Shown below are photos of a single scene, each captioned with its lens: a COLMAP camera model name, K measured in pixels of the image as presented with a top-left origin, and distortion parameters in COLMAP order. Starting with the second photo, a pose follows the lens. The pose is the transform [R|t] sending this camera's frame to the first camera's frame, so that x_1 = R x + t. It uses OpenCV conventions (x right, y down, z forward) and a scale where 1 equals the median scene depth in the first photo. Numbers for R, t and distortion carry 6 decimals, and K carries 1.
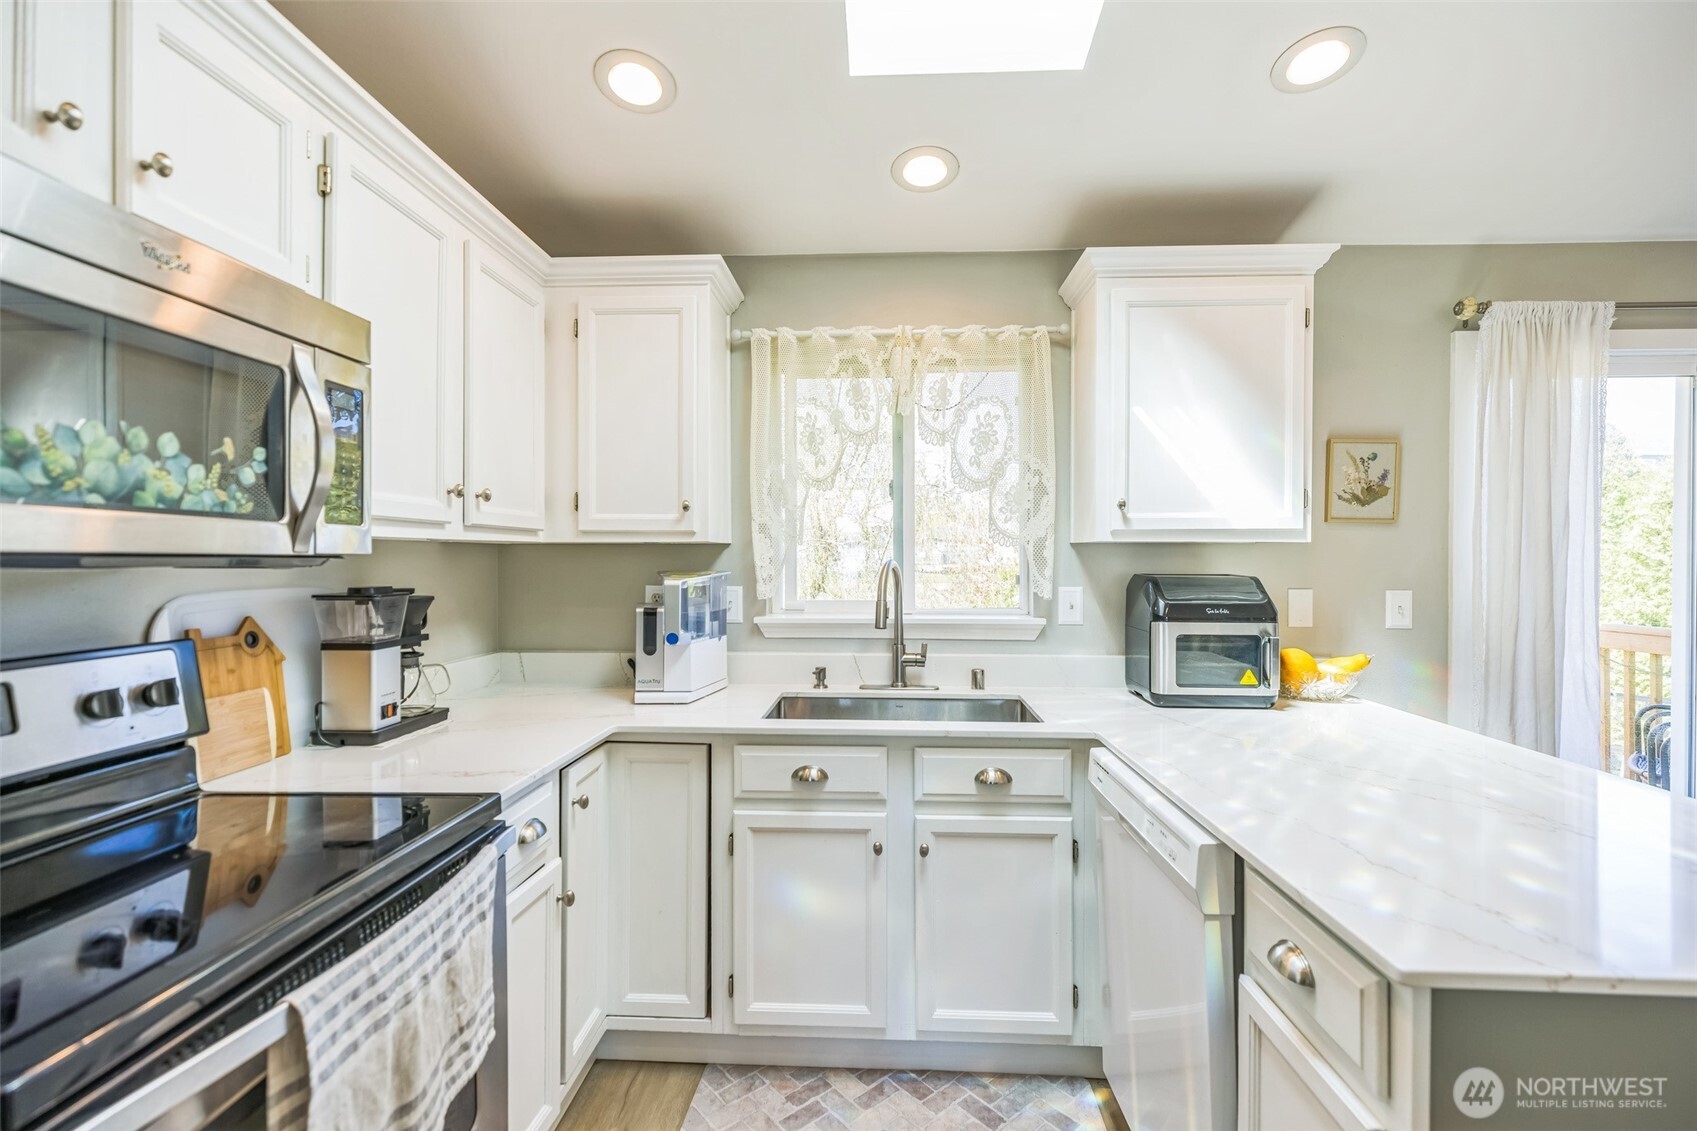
lens RADIAL K [[758.1, 0, 852.0], [0, 758.1, 560.6], [0, 0, 1]] dist [-0.000624, 0.001786]
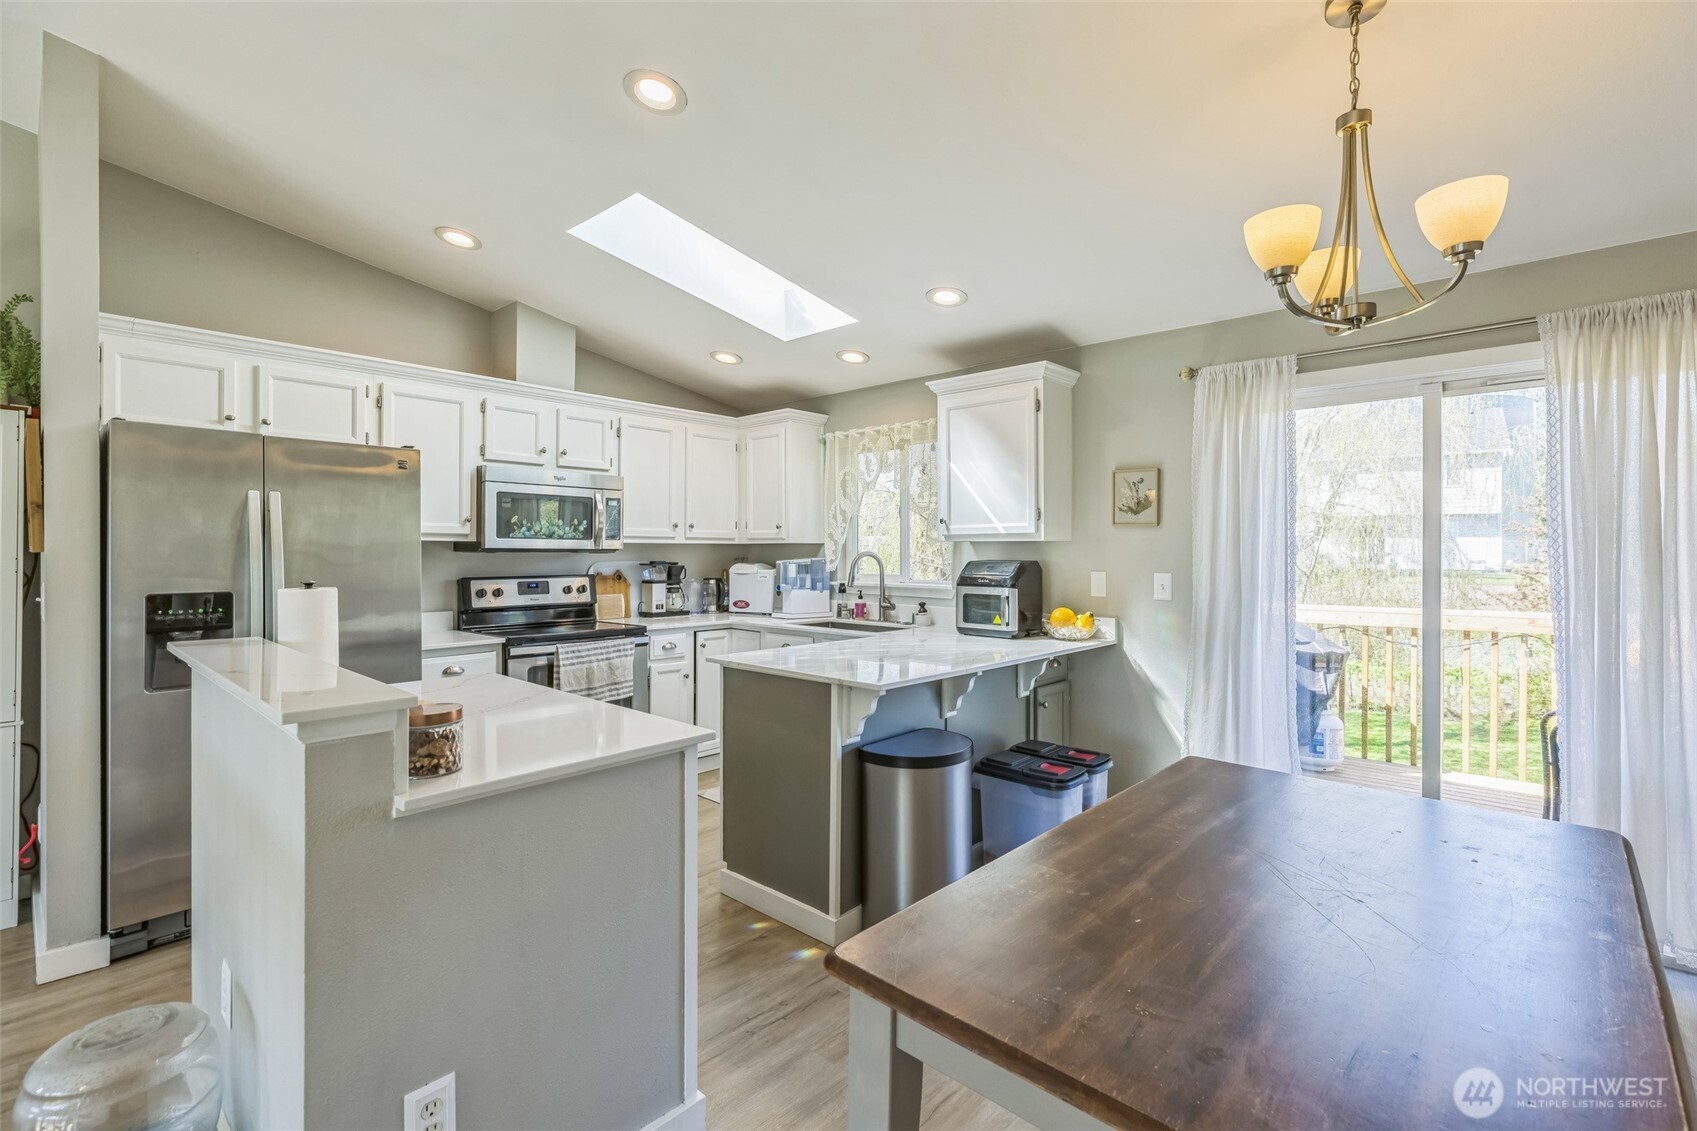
lens RADIAL K [[758.1, 0, 852.4], [0, 758.1, 557.6], [0, 0, 1]] dist [-0.000624, 0.001786]
pose [[0.772158, 0.004658, -0.635414, 1.638966], [-0.003689, 0.999989, 0.002848, 0.011423], [0.635420, 0.000145, 0.772166, -0.654106]]
